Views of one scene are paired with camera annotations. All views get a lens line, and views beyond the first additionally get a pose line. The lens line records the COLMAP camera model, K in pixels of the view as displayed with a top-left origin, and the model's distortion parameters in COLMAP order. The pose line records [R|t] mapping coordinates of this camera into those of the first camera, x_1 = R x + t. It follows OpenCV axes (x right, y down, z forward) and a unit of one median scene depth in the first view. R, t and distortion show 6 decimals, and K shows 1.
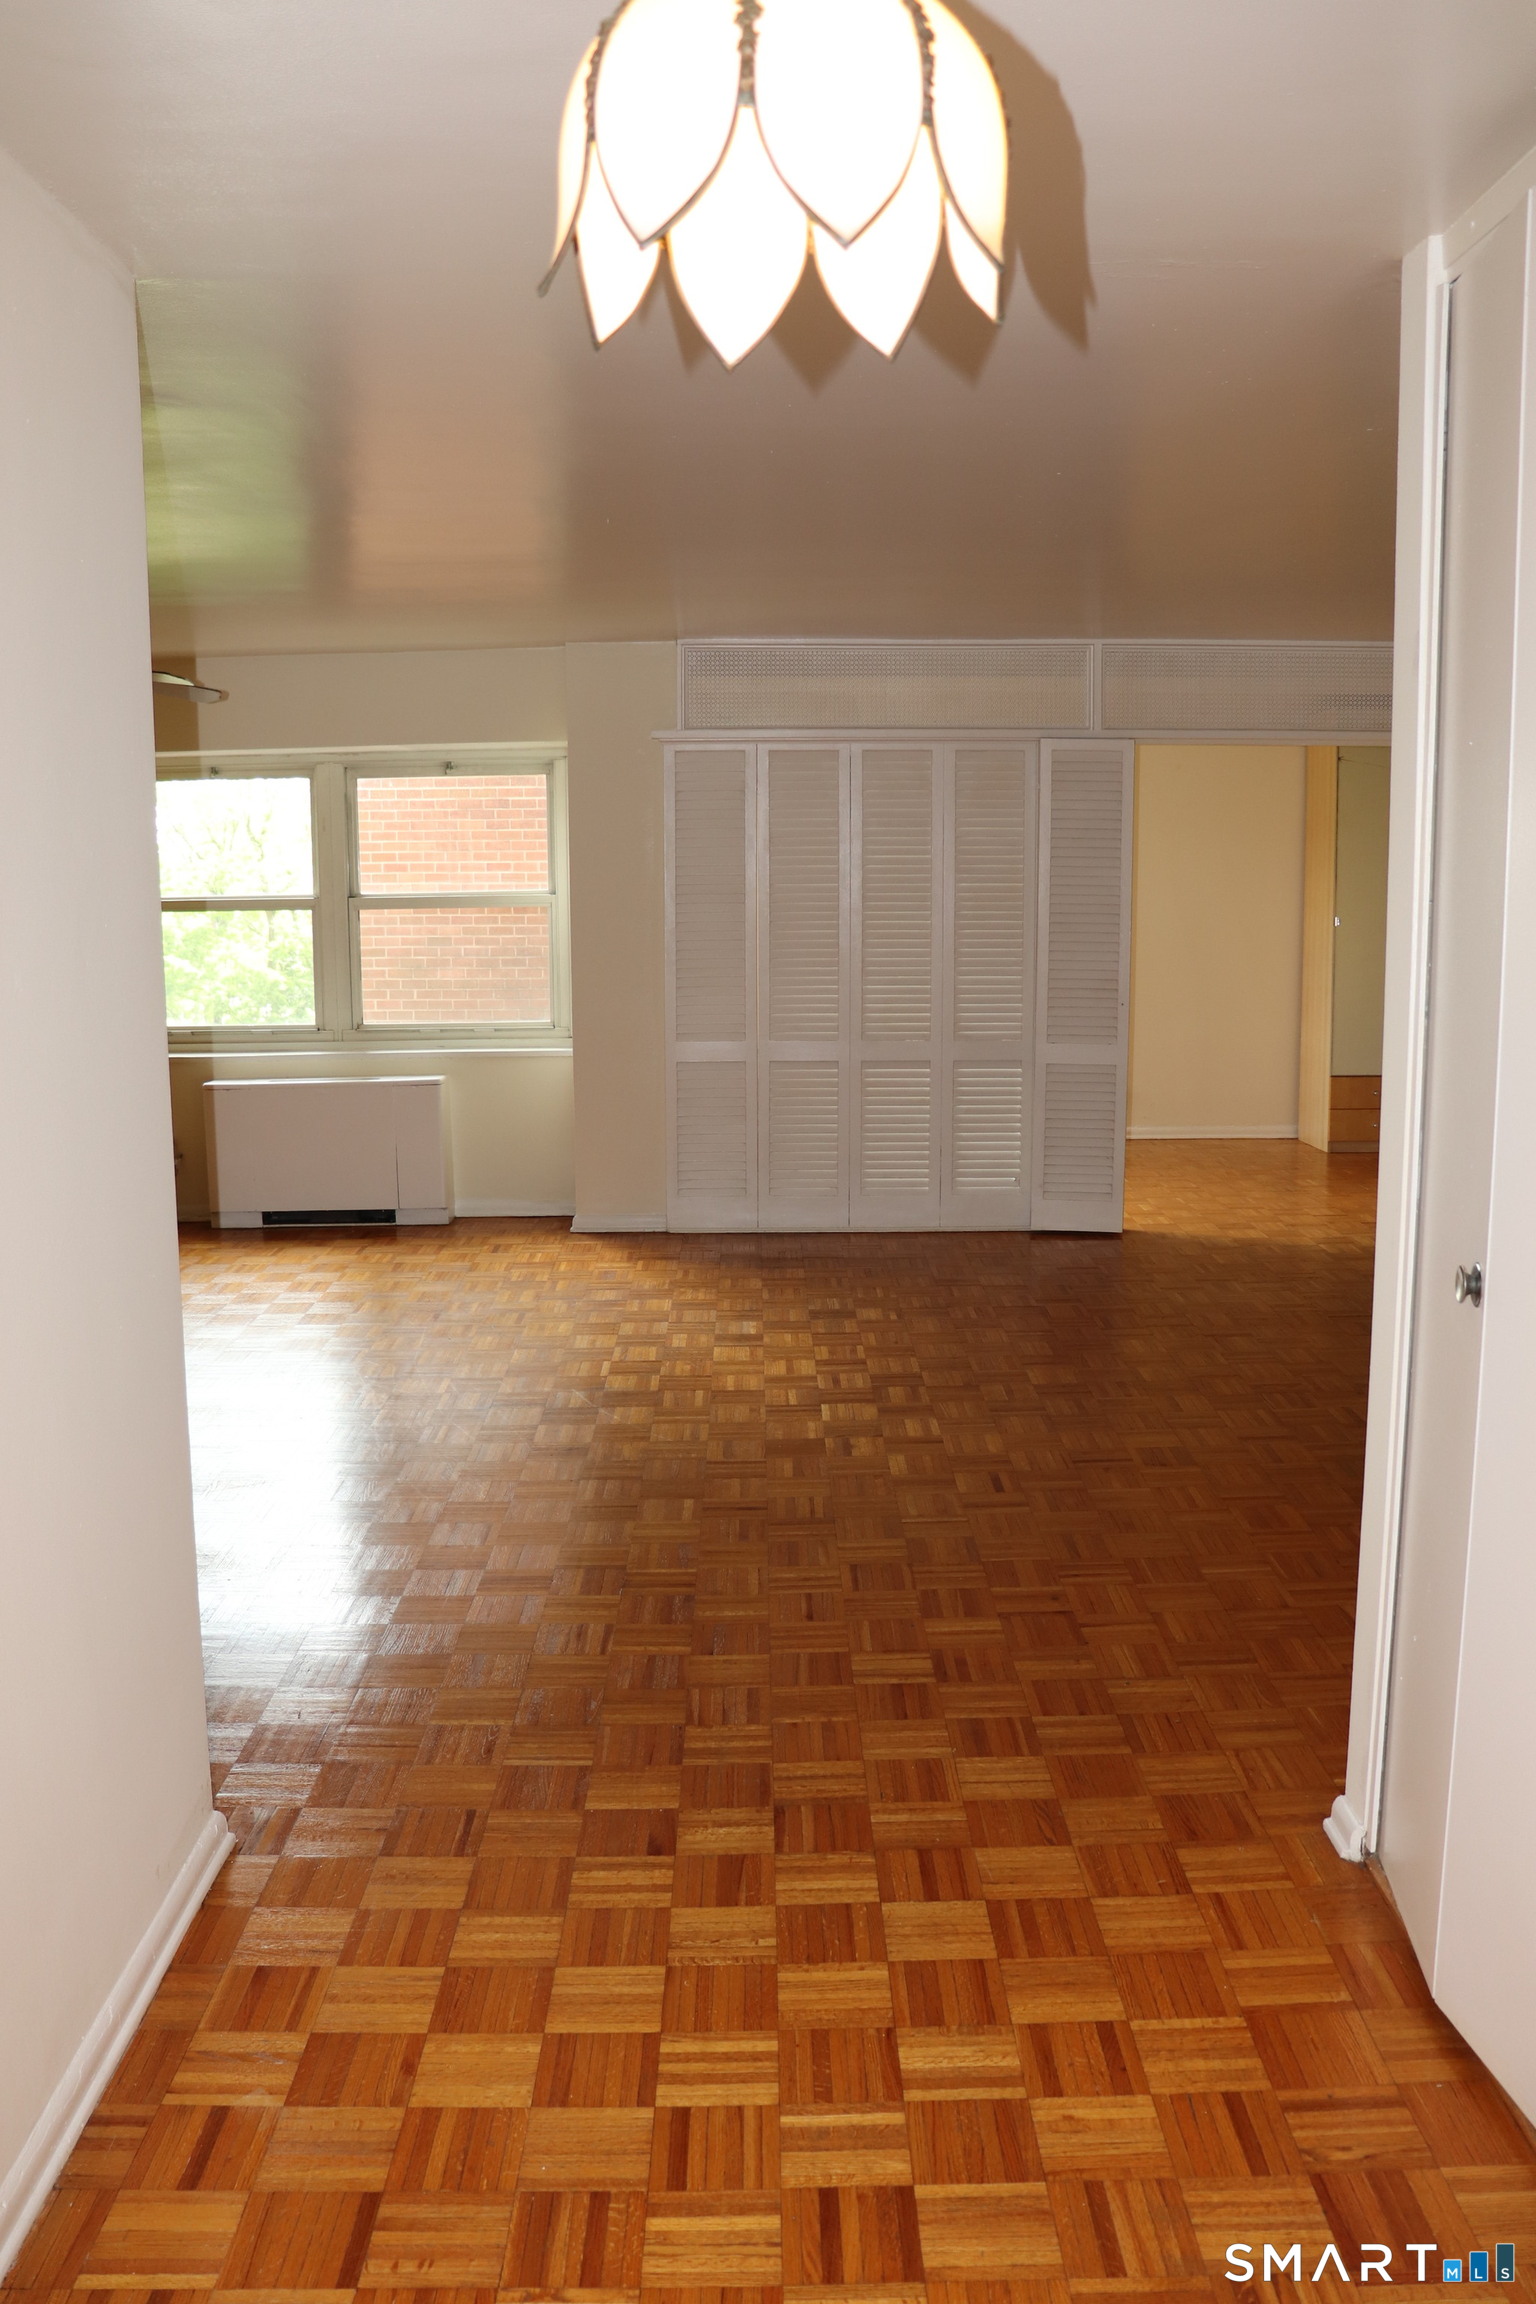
lens RADIAL K [[1932.7, 0, 776.1], [0, 1932.7, 1173.5], [0, 0, 1]] dist [-0.128463, 0.125269]
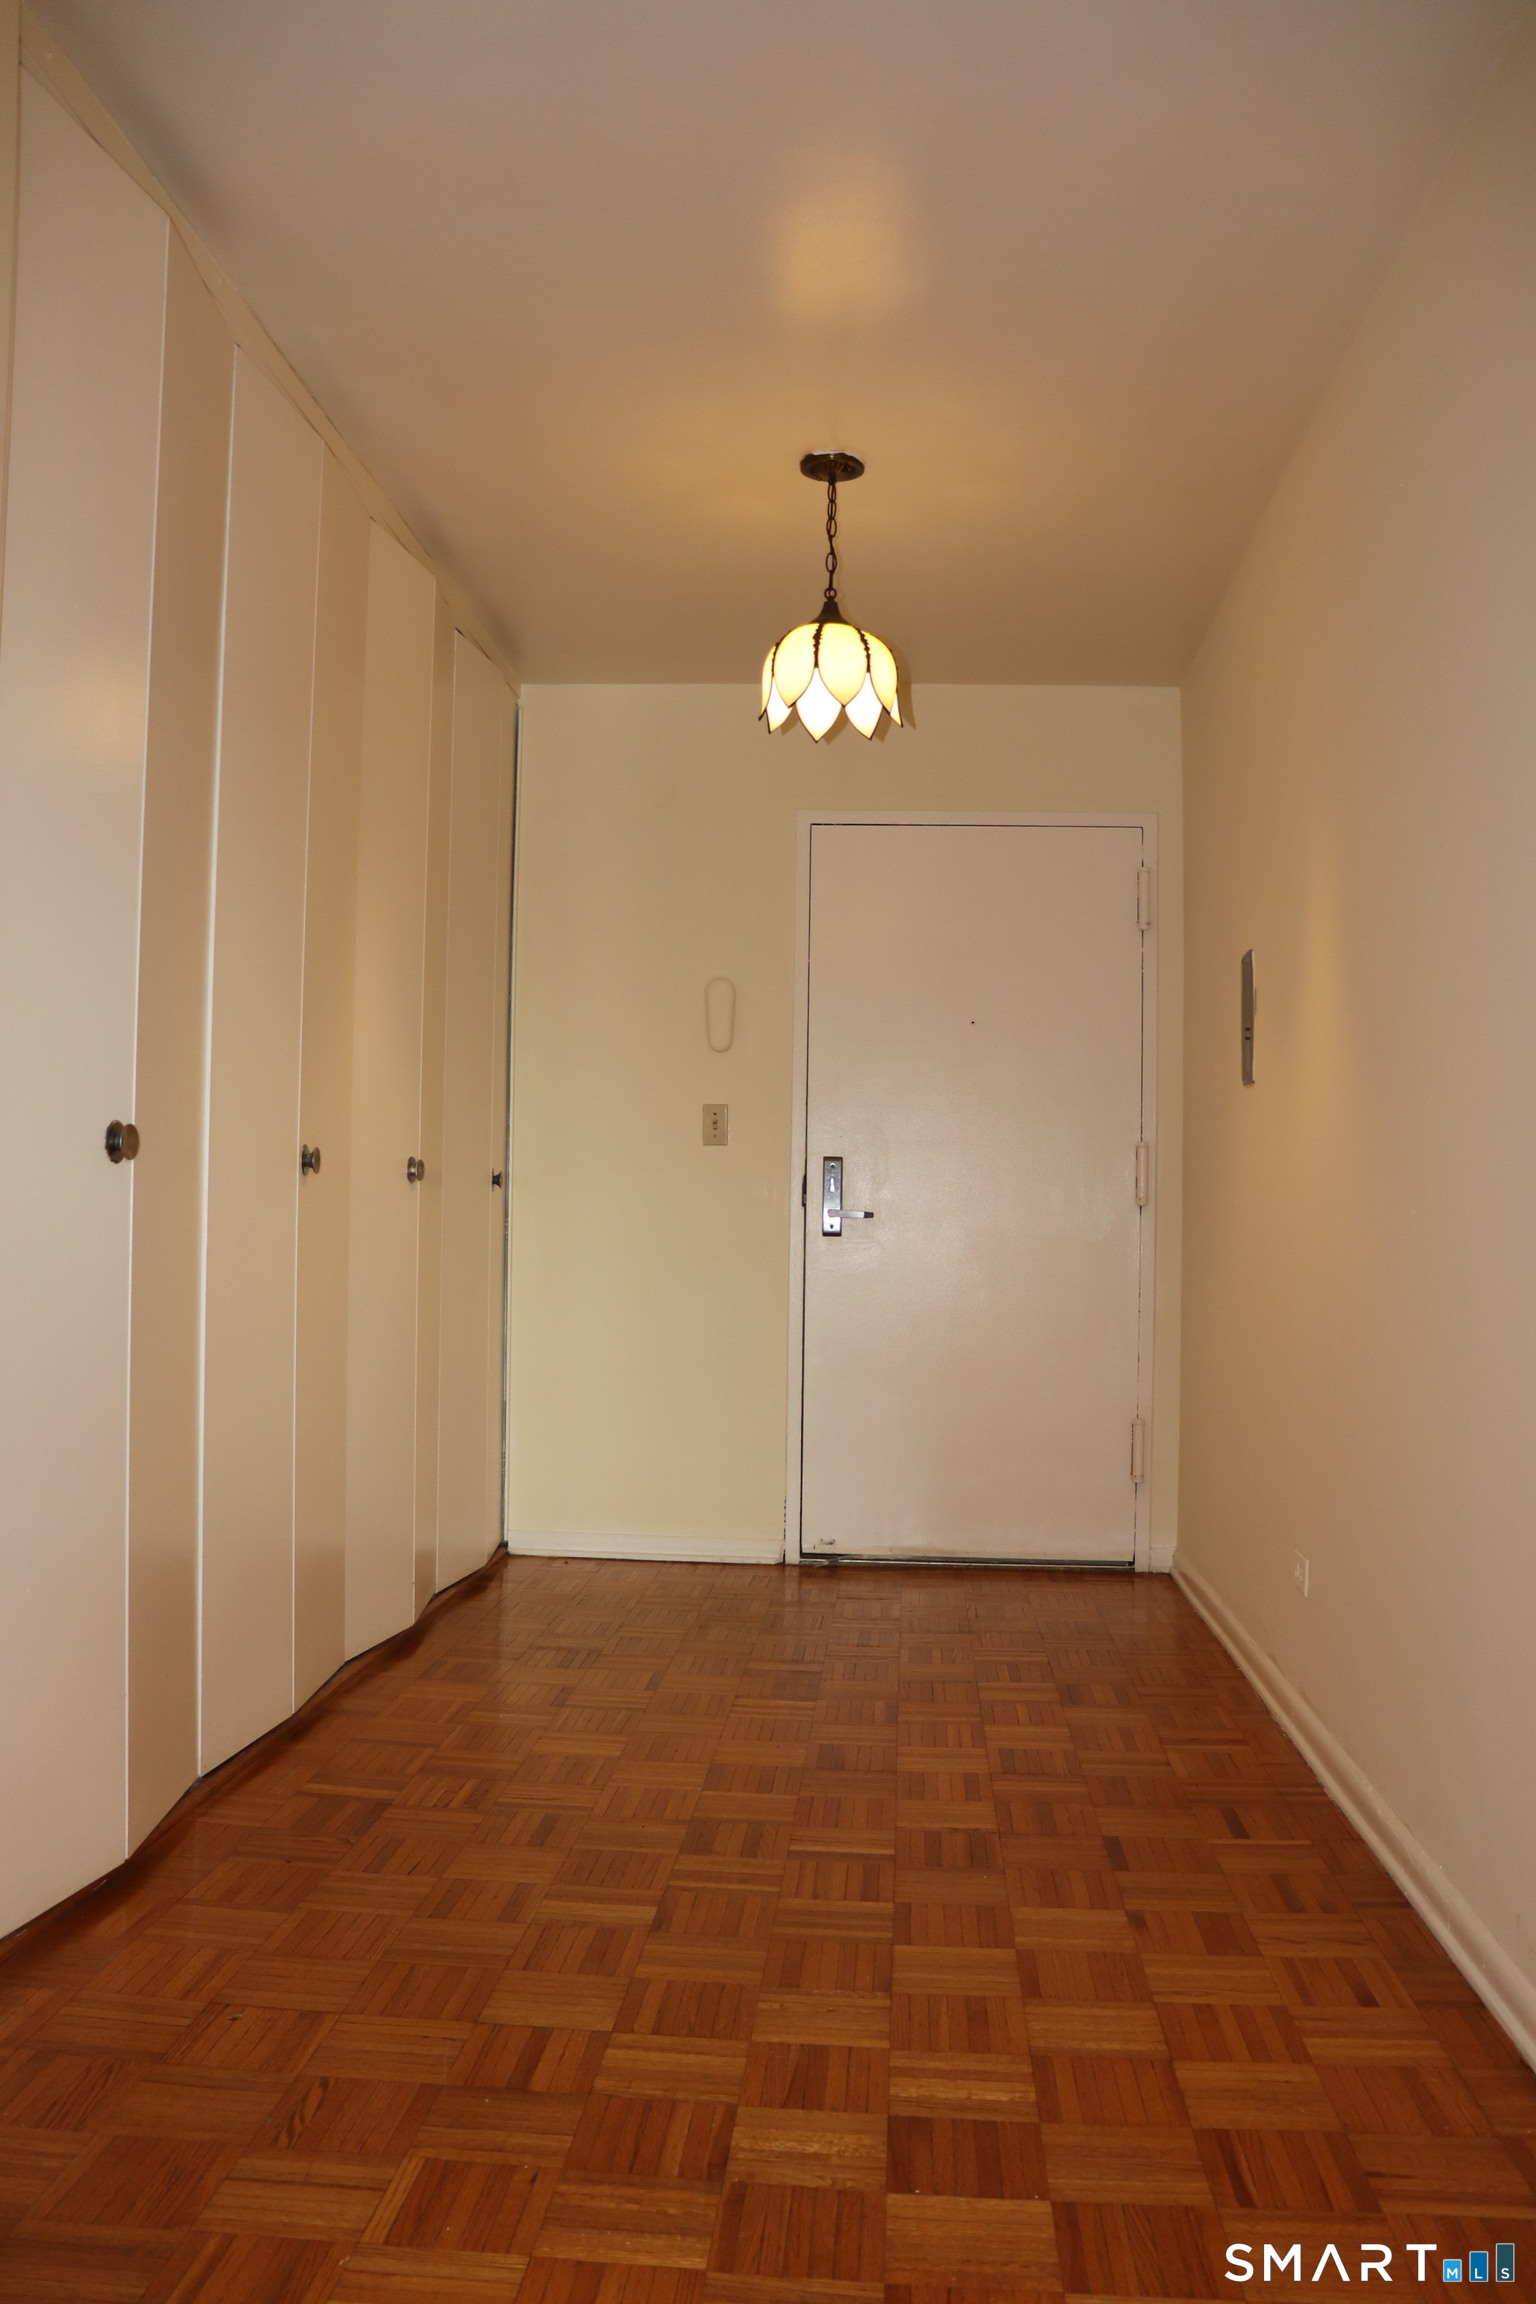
lens RADIAL K [[1932.7, 0, 767.6], [0, 1932.7, 1153.2], [0, 0, 1]] dist [-0.128463, 0.125269]
pose [[-0.996391, -0.008552, 0.084454, -0.066966], [0.002690, 0.991232, 0.132105, -0.061884], [-0.084844, 0.131855, -0.987631, 1.684157]]
